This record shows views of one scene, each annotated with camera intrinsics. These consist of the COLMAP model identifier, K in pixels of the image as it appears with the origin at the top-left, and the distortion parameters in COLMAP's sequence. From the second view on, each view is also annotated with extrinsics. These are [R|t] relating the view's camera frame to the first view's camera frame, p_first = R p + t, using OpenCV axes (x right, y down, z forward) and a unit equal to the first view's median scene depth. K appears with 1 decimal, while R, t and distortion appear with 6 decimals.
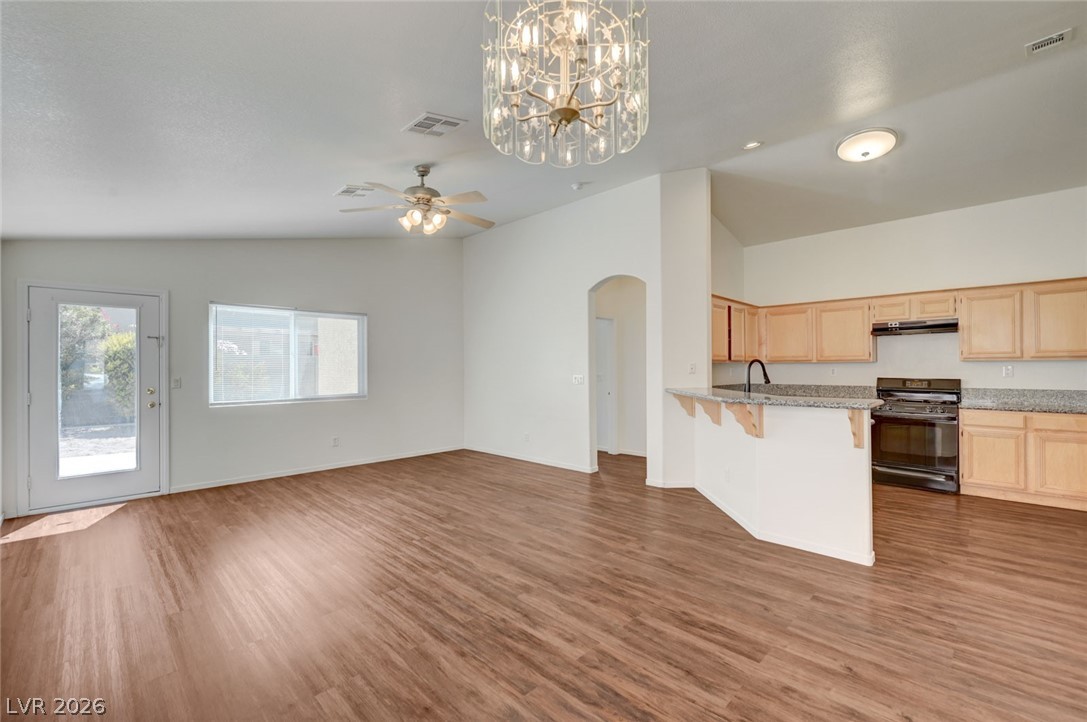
lens RADIAL K [[458.4, 0, 548.1], [0, 458.4, 364.4], [0, 0, 1]] dist [-0.002072, 0.000135]
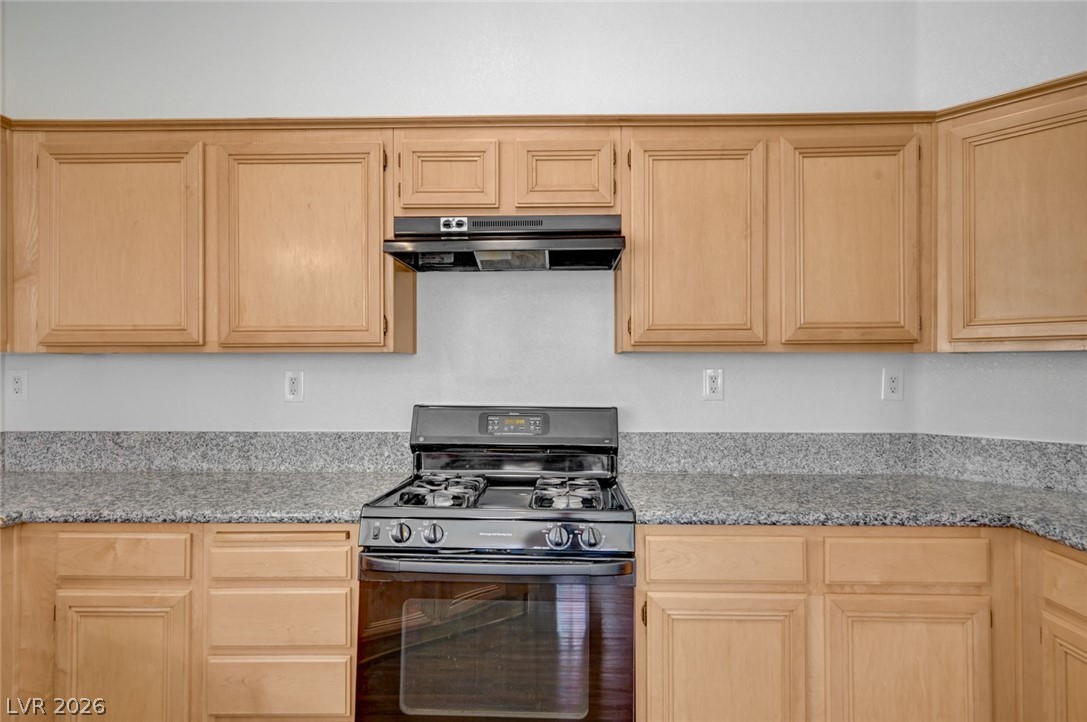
lens RADIAL K [[603.4, 0, 549.1], [0, 603.4, 363.4], [0, 0, 1]] dist [0.008324, 0.001085]
pose [[0.736047, 0.010359, 0.676851, 0.651938], [-0.008436, 0.999946, -0.006131, 0.003656], [-0.676878, -0.001198, 0.736094, 0.817069]]
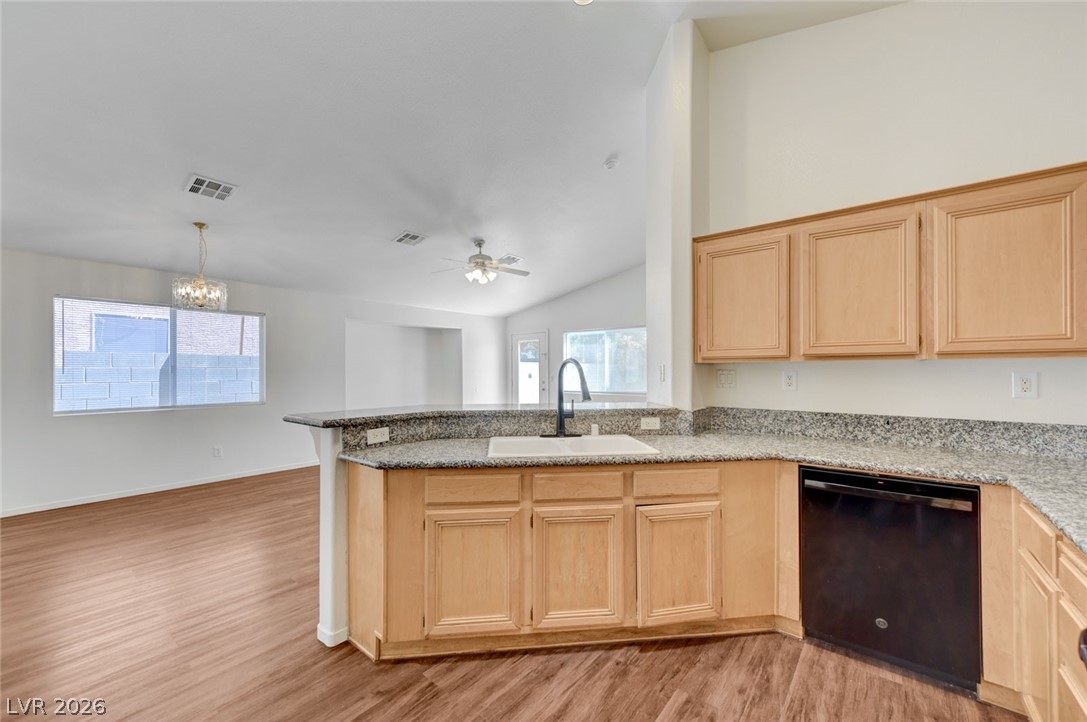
lens RADIAL K [[430.8, 0, 547.9], [0, 430.8, 371.0], [0, 0, 1]] dist [0.002168, 0.000448]
pose [[0.097501, 0.005065, -0.995223, 0.999352], [0.008693, 0.999945, 0.005940, 0.001662], [0.995197, -0.009231, 0.097452, 0.905713]]
